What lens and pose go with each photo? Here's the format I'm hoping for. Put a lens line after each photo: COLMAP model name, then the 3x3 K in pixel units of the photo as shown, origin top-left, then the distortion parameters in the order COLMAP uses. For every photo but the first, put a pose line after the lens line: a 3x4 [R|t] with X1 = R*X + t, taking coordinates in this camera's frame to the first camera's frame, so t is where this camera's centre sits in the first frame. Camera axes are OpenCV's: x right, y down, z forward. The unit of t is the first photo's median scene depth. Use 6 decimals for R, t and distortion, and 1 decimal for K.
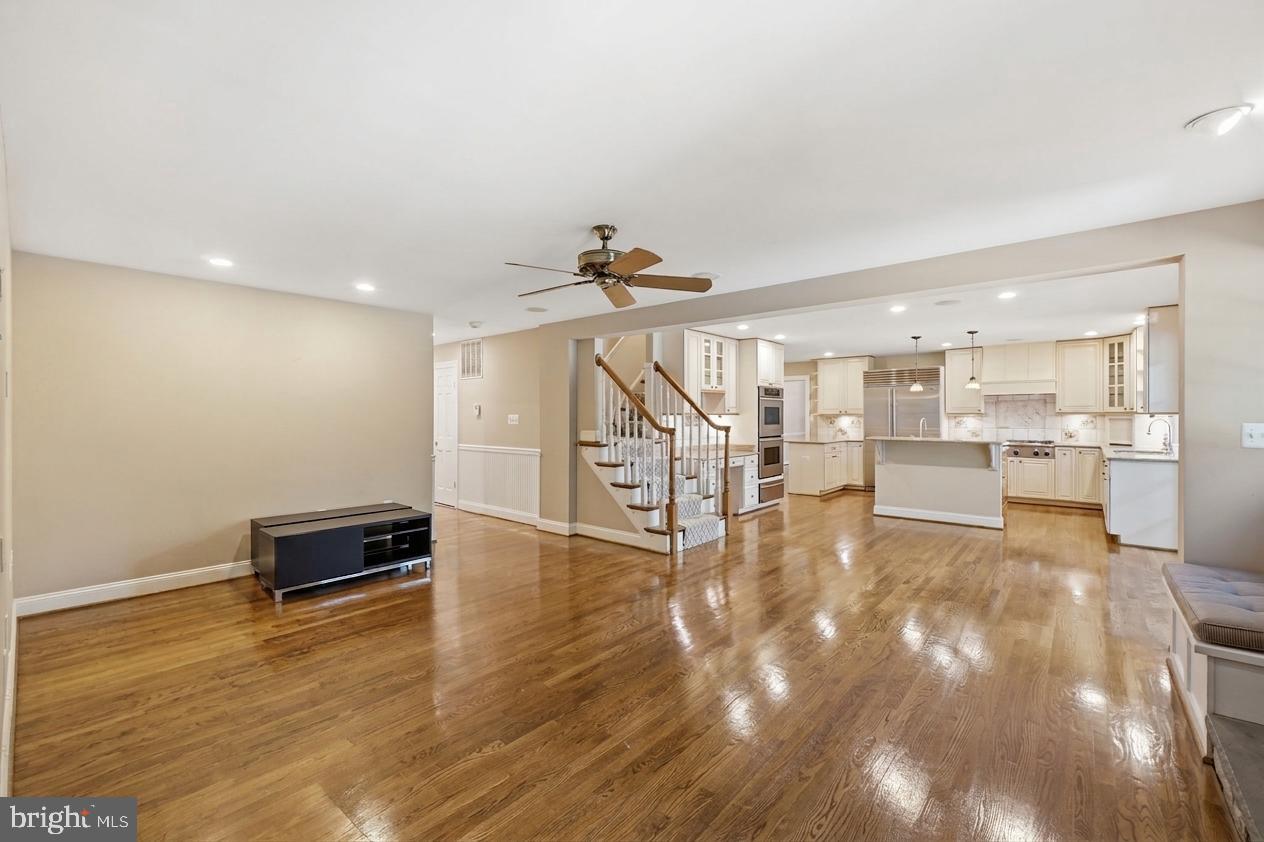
lens RADIAL K [[531.9, 0, 630.0], [0, 531.9, 417.4], [0, 0, 1]] dist [-0.020096, 0.007160]
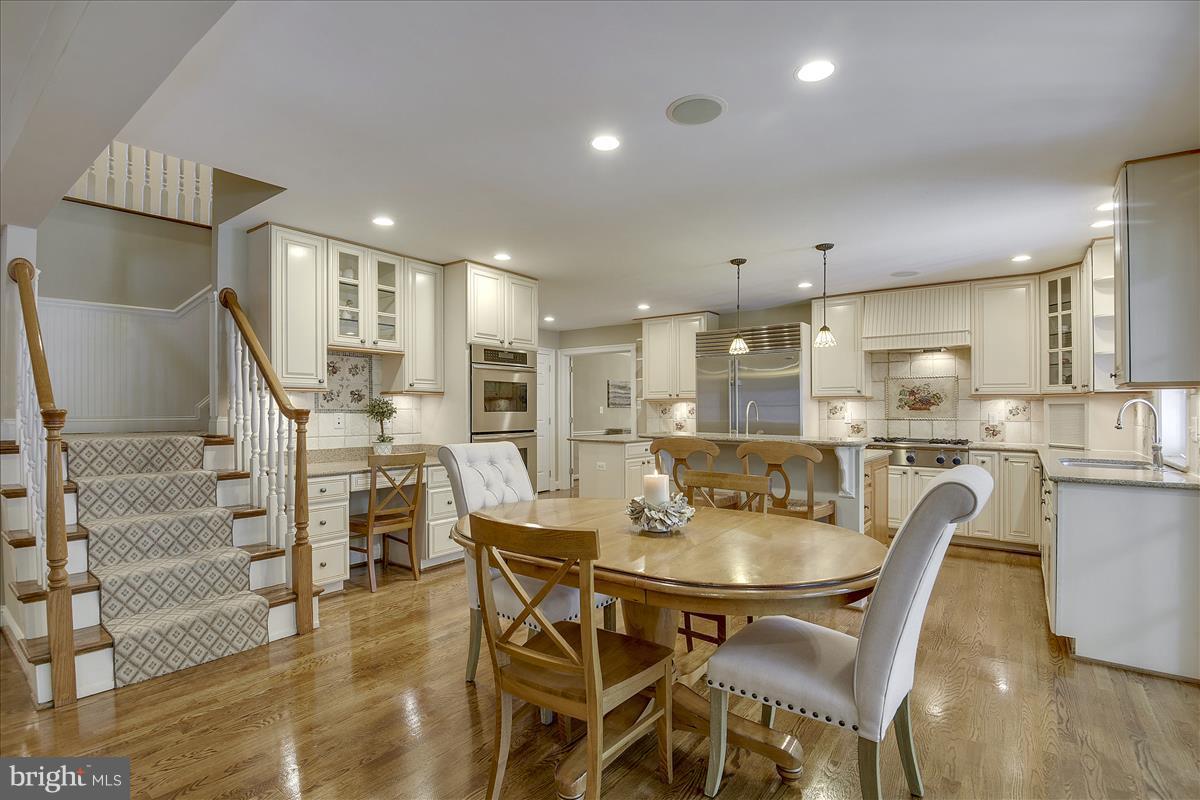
lens RADIAL K [[574.6, 0, 587.8], [0, 574.6, 409.4], [0, 0, 1]] dist [-0.036579, 0.000060]
pose [[0.998224, 0.003644, 0.059453, 0.334075], [-0.003360, 0.999982, -0.004886, 0.014158], [-0.059470, 0.004678, 0.998219, 0.378775]]
